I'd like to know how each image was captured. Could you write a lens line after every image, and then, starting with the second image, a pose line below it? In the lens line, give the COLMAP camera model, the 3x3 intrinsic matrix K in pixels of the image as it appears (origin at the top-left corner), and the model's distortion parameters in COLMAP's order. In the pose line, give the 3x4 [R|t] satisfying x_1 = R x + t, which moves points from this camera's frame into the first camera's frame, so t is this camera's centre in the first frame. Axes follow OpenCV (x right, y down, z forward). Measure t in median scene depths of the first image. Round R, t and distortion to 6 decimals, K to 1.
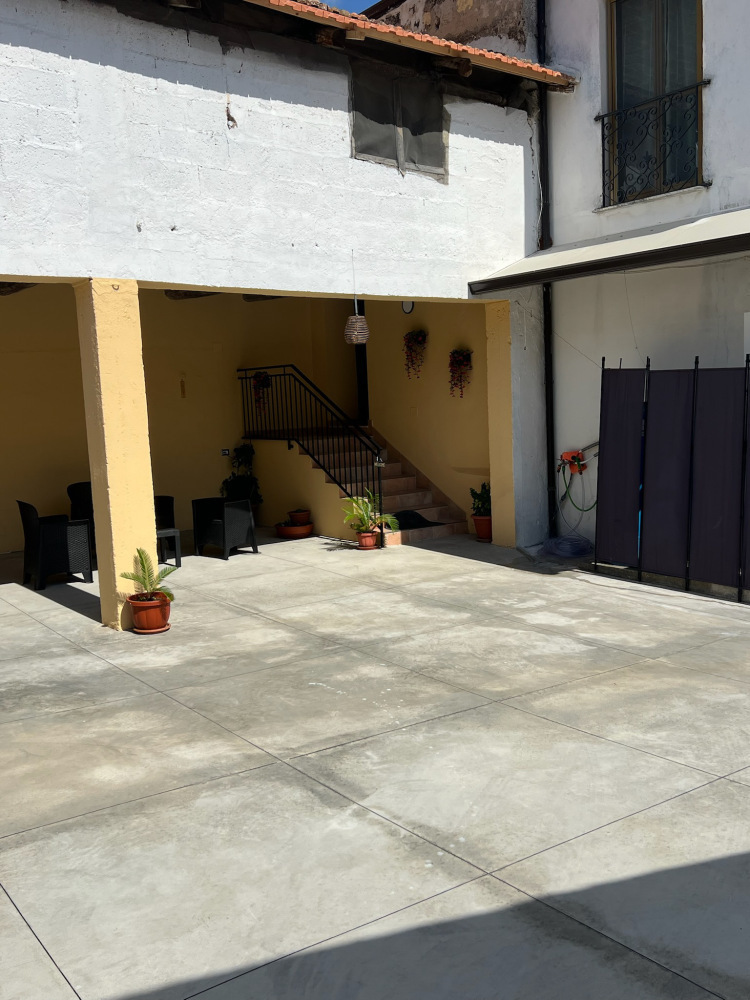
lens RADIAL K [[964.1, 0, 375.0], [0, 964.1, 500.0], [0, 0, 1]] dist [0.001086, 0.000049]
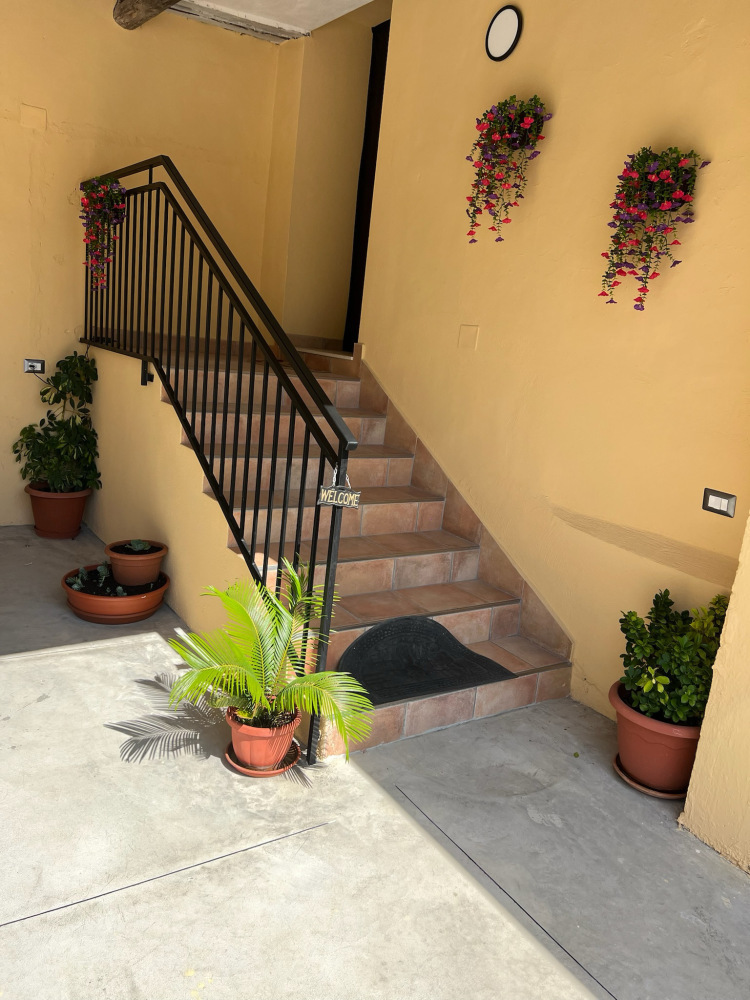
lens RADIAL K [[761.8, 0, 375.0], [0, 761.8, 500.0], [0, 0, 1]] dist [-0.001664, -0.000746]
pose [[0.987792, 0.155742, 0.003390, 0.012920], [-0.155270, 0.982574, 0.102175, -0.053725], [0.012582, -0.101454, 0.994761, 0.698648]]
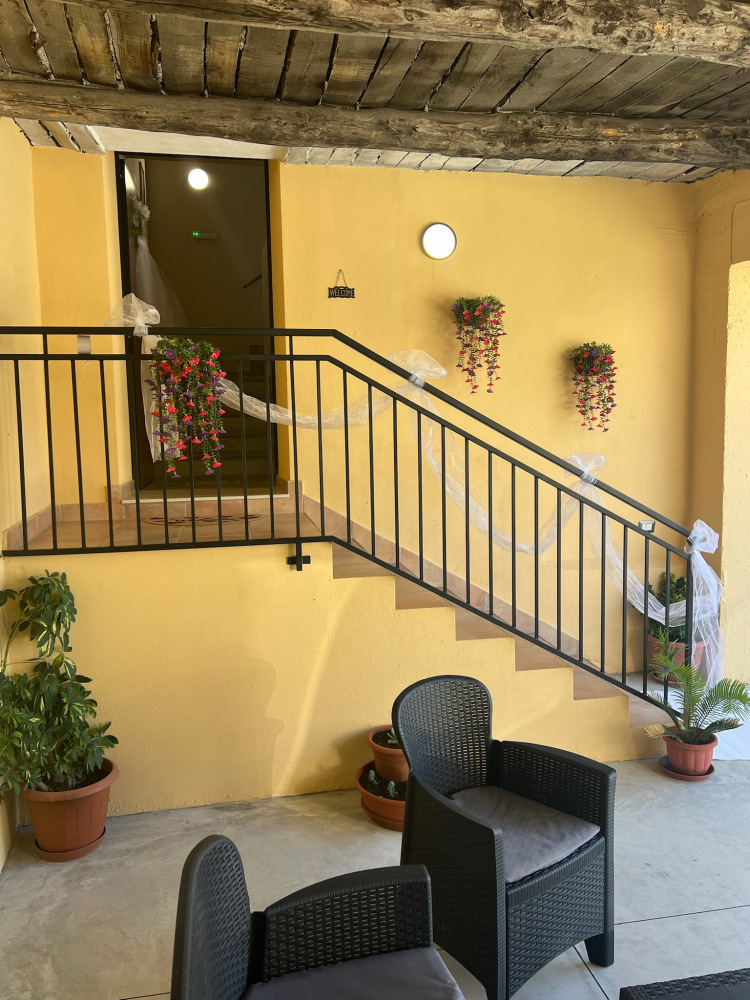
lens RADIAL K [[790.1, 0, 375.0], [0, 790.1, 500.0], [0, 0, 1]] dist [0.001457, 0.000338]
pose [[0.400565, -0.098721, 0.910934, -0.348858], [0.093863, 0.993370, 0.066380, -0.096835], [-0.911448, 0.058913, 0.407176, 0.875253]]
